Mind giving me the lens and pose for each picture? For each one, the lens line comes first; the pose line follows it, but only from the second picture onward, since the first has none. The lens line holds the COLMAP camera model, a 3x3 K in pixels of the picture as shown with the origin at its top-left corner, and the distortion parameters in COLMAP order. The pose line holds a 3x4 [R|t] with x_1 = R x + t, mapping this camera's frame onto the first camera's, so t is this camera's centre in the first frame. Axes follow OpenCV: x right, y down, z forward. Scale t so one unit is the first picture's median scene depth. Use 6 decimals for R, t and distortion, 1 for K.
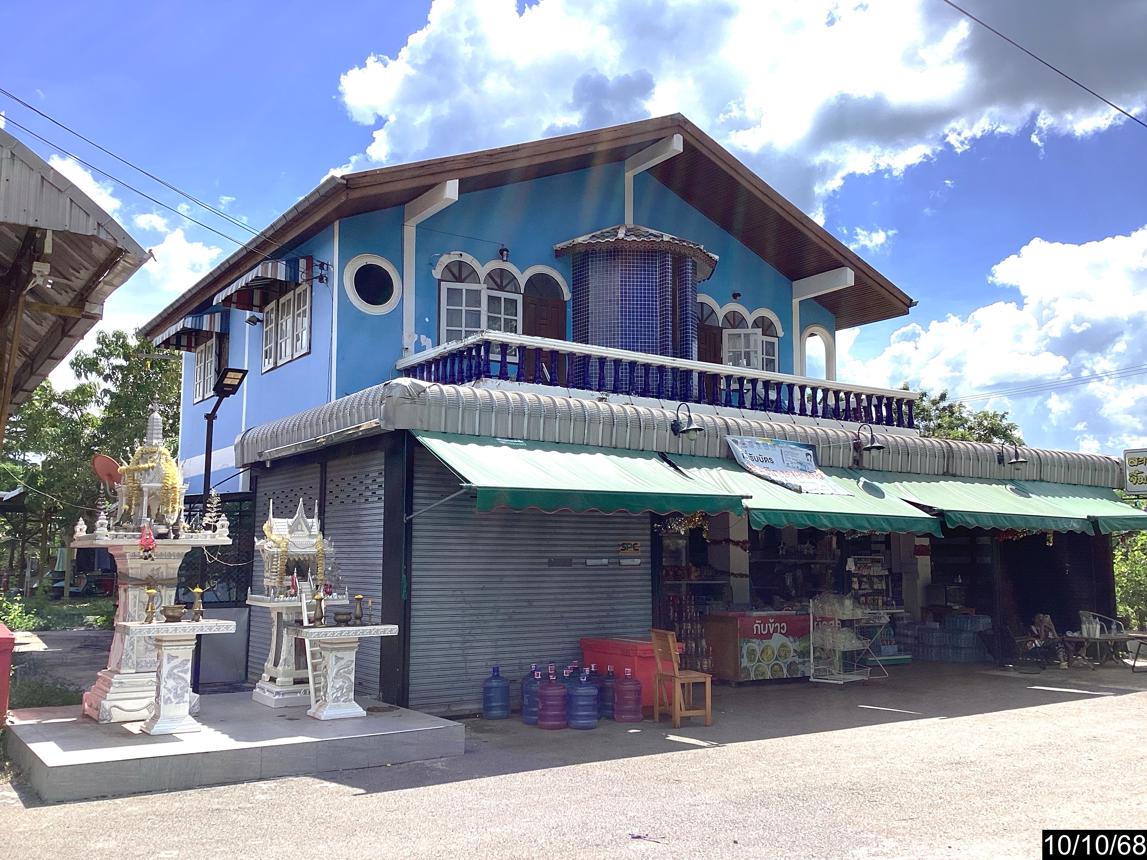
lens RADIAL K [[1041.2, 0, 573.4], [0, 1041.2, 429.8], [0, 0, 1]] dist [-0.001237, -0.014750]
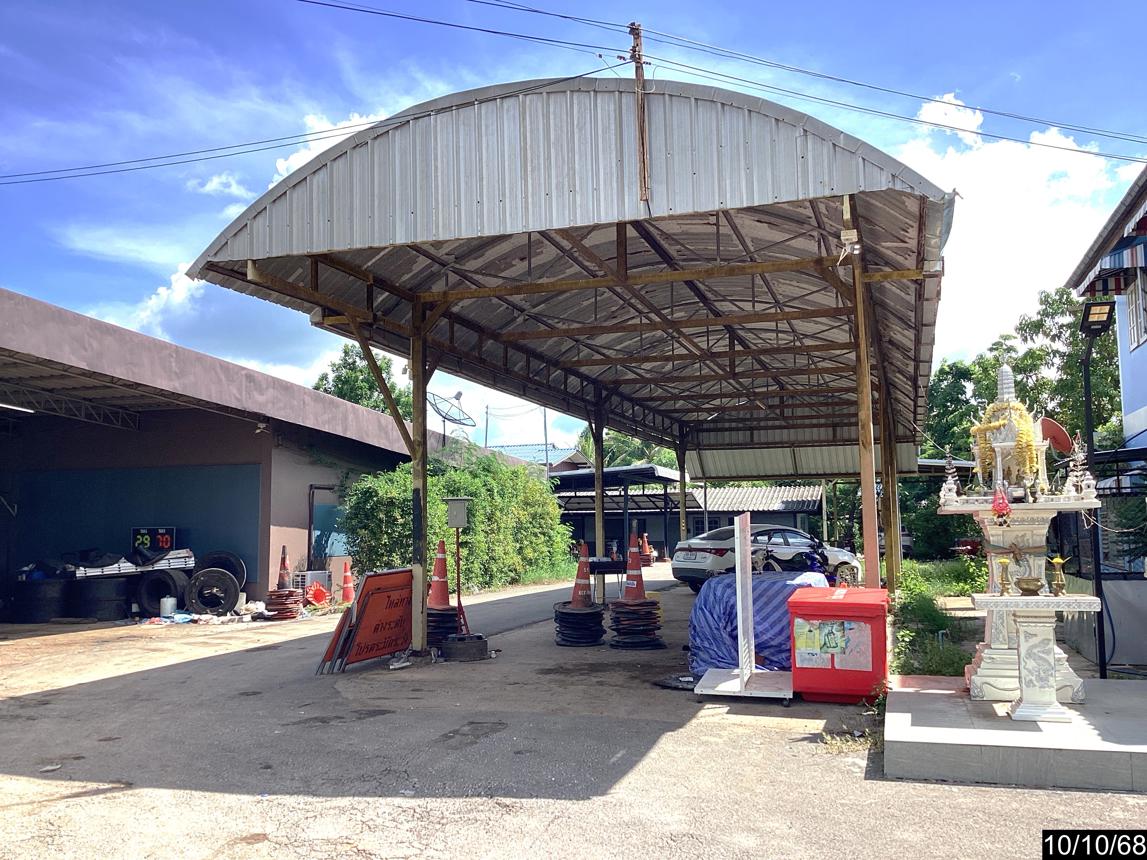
lens RADIAL K [[1041.2, 0, 574.7], [0, 1041.2, 430.9], [0, 0, 1]] dist [-0.001237, -0.014750]
pose [[0.620195, -0.084450, -0.779889, 0.075269], [0.110871, 0.993645, -0.019428, 0.017931], [0.776573, -0.074417, 0.625617, 0.143649]]
